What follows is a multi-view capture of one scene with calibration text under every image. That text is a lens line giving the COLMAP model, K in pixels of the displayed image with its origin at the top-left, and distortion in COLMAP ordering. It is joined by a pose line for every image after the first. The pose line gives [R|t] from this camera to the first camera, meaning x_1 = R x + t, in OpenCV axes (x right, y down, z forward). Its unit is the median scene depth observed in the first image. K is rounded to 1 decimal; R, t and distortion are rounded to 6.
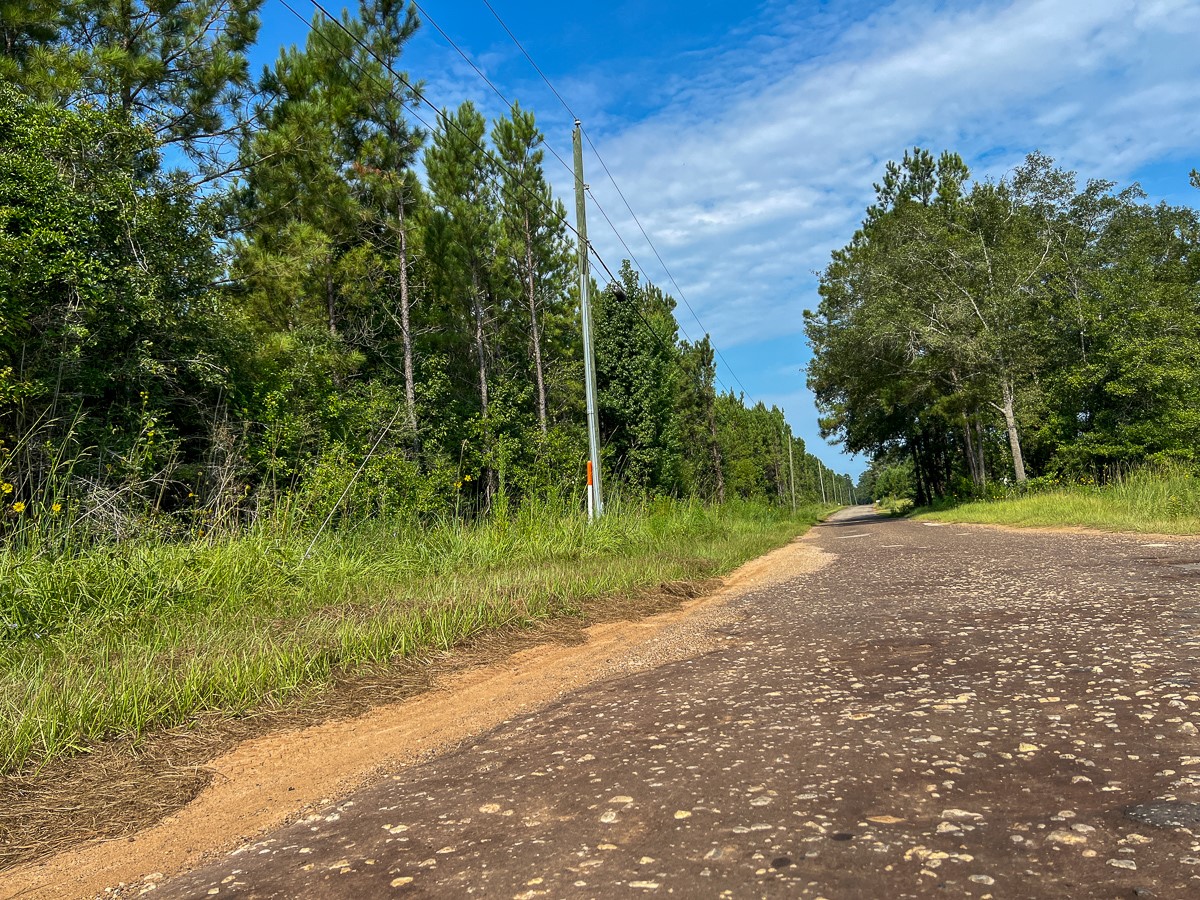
lens RADIAL K [[962.1, 0, 598.8], [0, 962.1, 445.4], [0, 0, 1]] dist [0.173582, -0.347410]
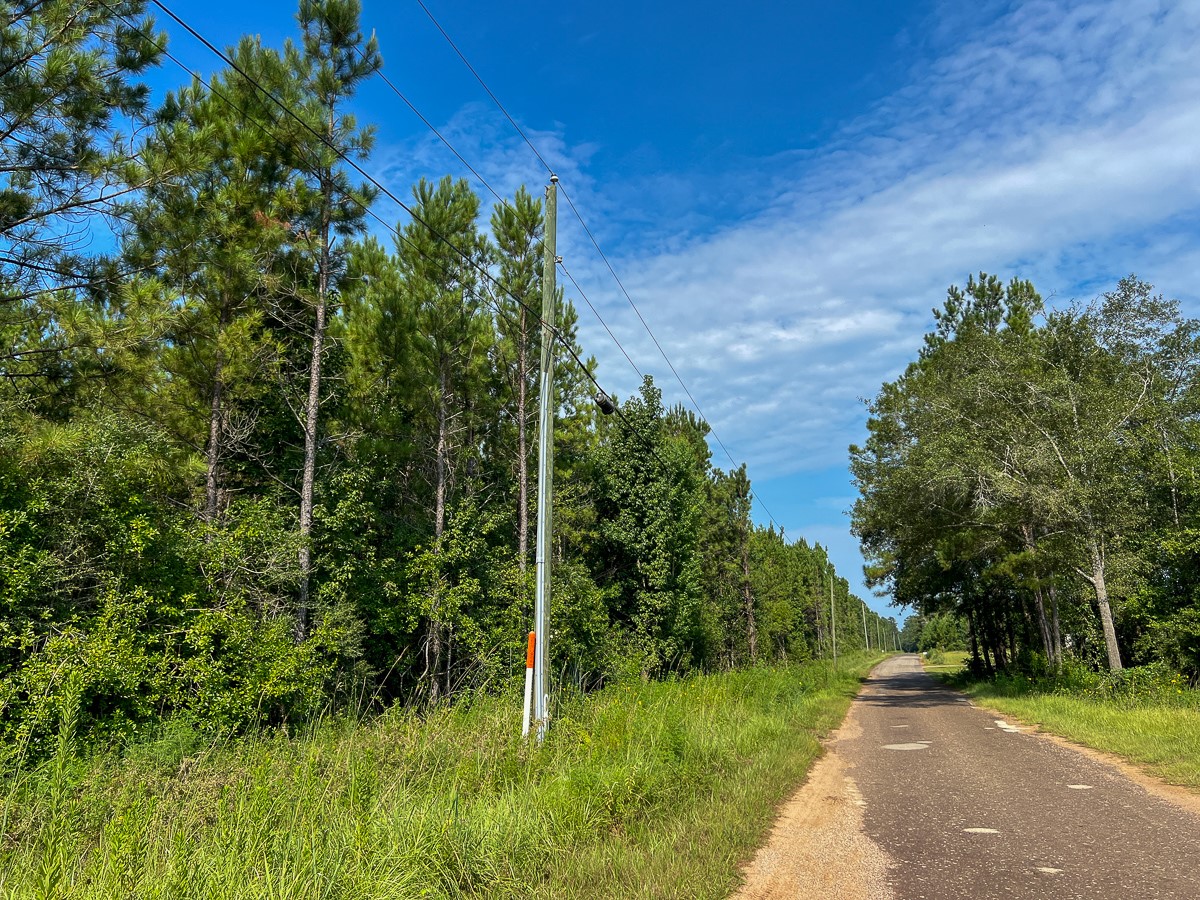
lens RADIAL K [[962.1, 0, 598.8], [0, 962.1, 445.4], [0, 0, 1]] dist [0.173582, -0.347410]
pose [[0.997097, 0.059490, -0.047522, 0.027709], [-0.064988, 0.990145, -0.124056, -0.014397], [0.039673, 0.126784, 0.991137, 0.124345]]
